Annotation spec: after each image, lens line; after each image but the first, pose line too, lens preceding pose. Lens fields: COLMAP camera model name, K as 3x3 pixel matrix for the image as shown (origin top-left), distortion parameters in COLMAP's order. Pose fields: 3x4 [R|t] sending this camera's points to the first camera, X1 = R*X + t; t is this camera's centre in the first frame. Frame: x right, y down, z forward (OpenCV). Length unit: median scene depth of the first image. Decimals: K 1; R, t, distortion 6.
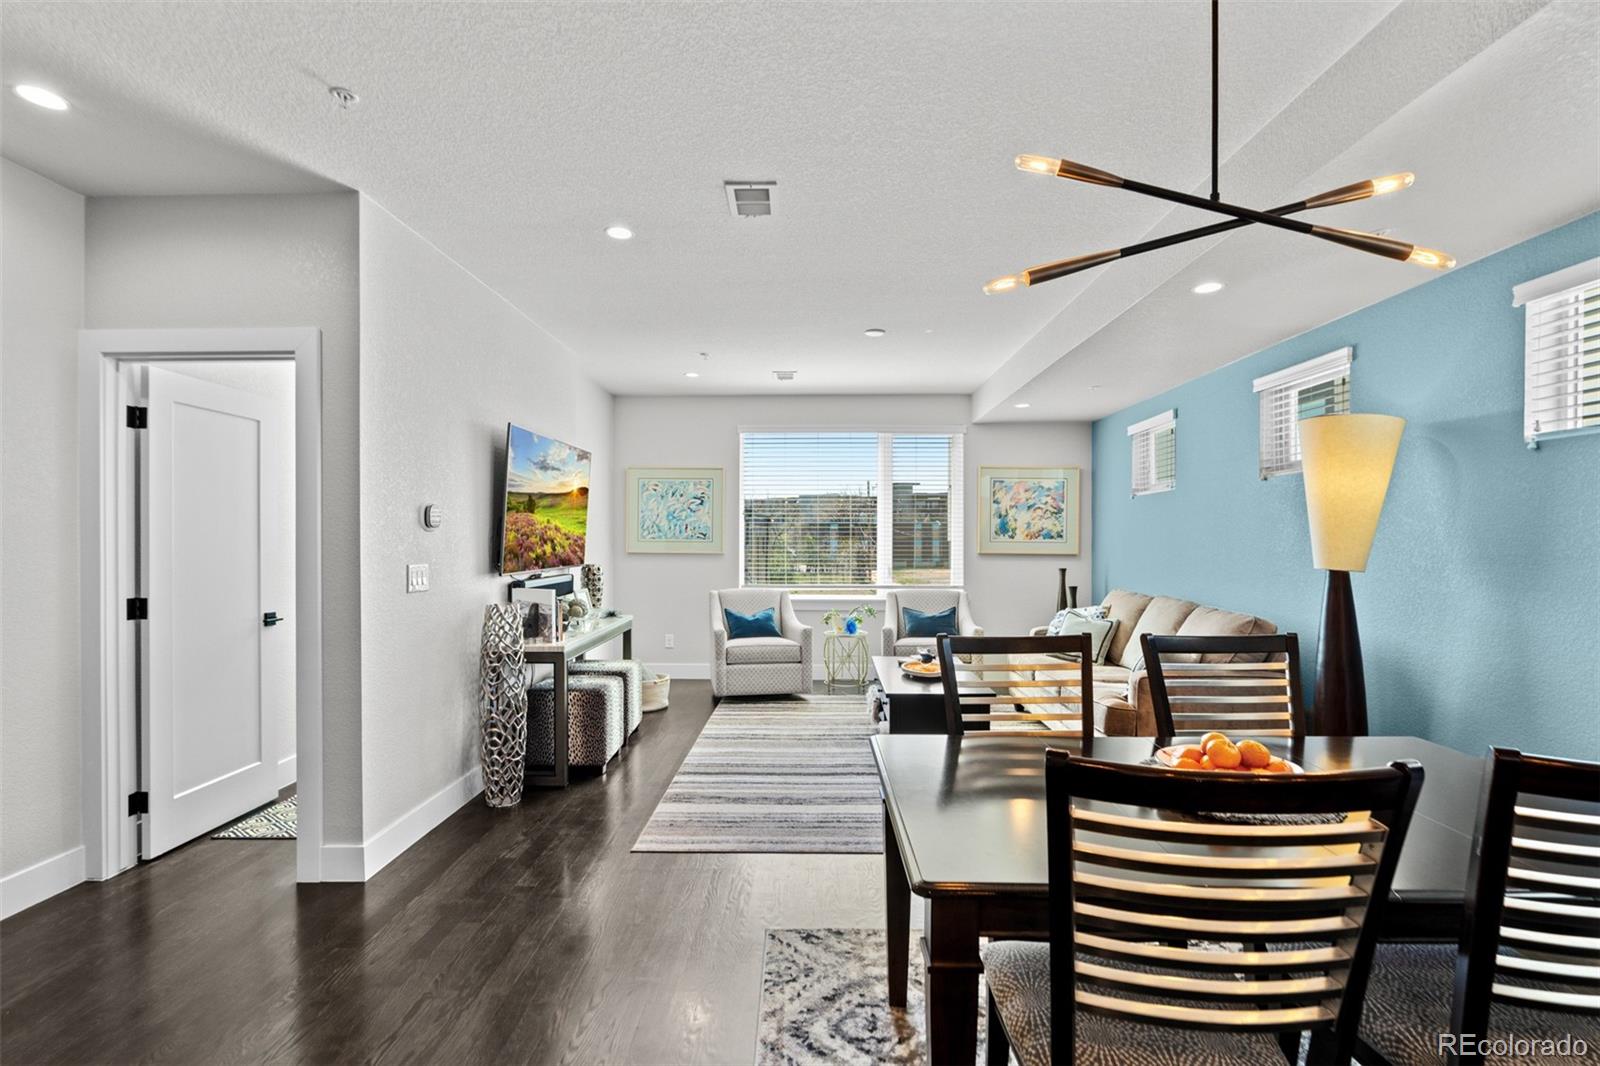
lens RADIAL K [[804.7, 0, 788.6], [0, 804.7, 534.4], [0, 0, 1]] dist [-0.002394, 0.000538]
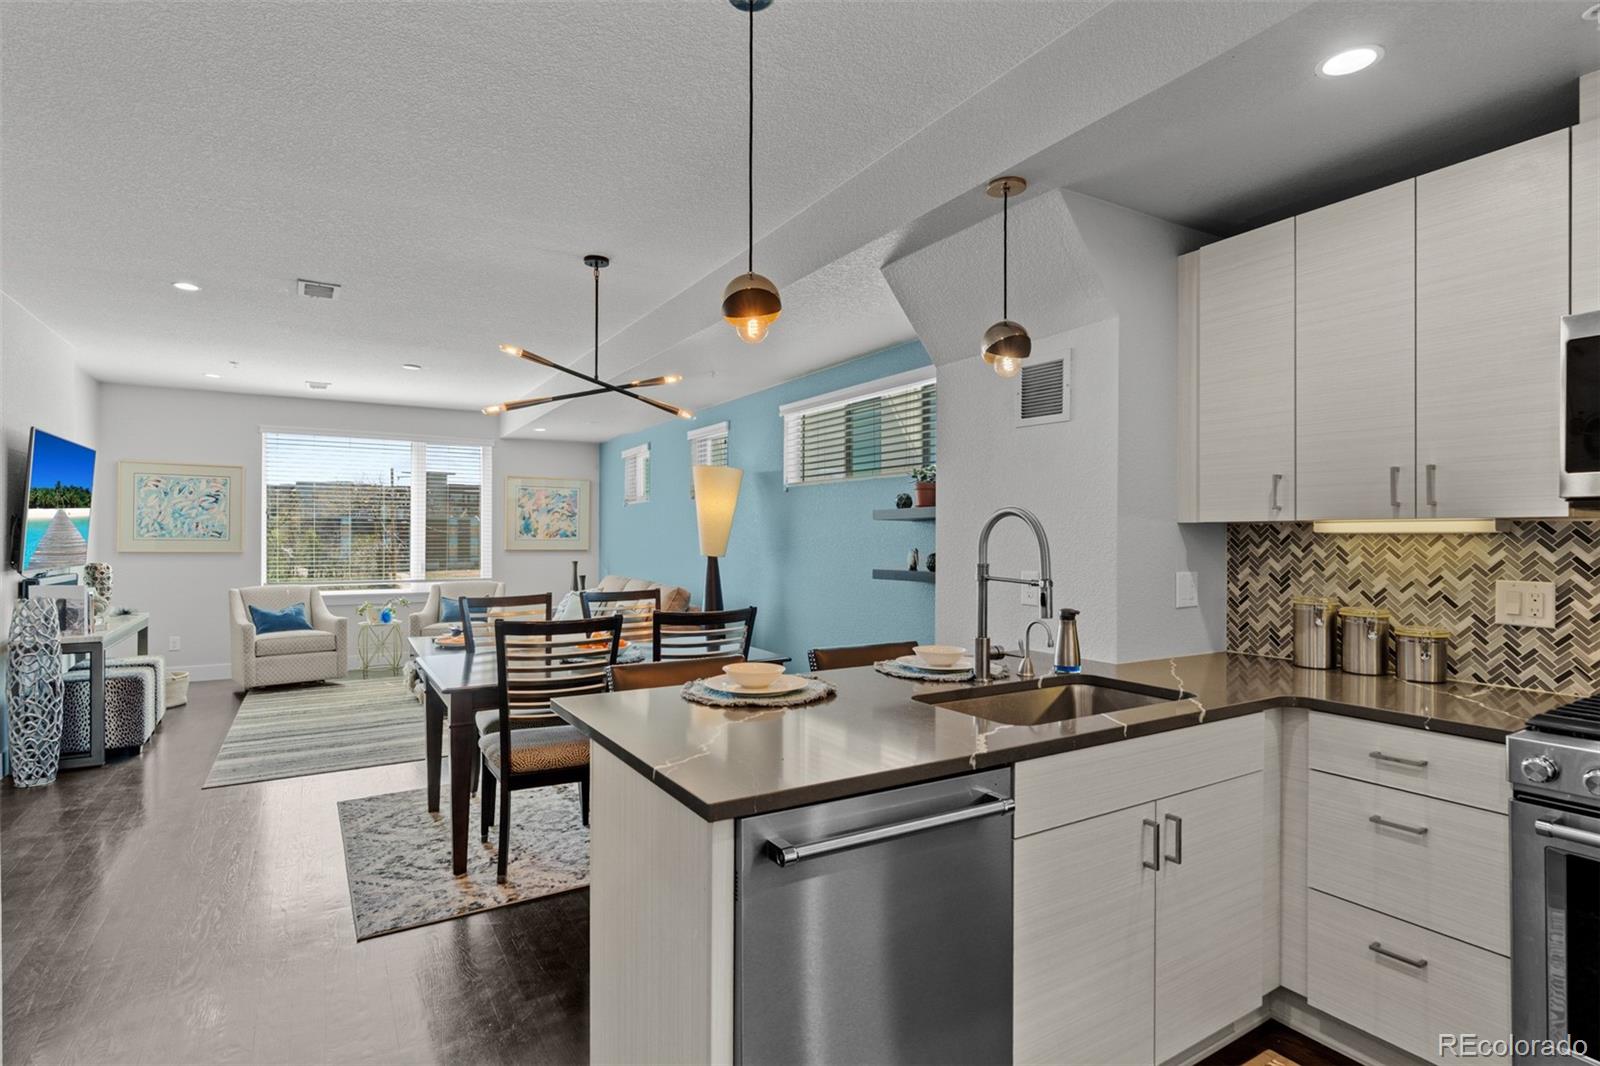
lens RADIAL K [[804.7, 0, 788.6], [0, 804.7, 534.4], [0, 0, 1]] dist [-0.002394, 0.000538]
pose [[0.850403, 0.000460, 0.526132, -0.047514], [-0.002008, 0.999995, 0.002371, -0.002956], [-0.526129, -0.003073, 0.850399, -0.328812]]
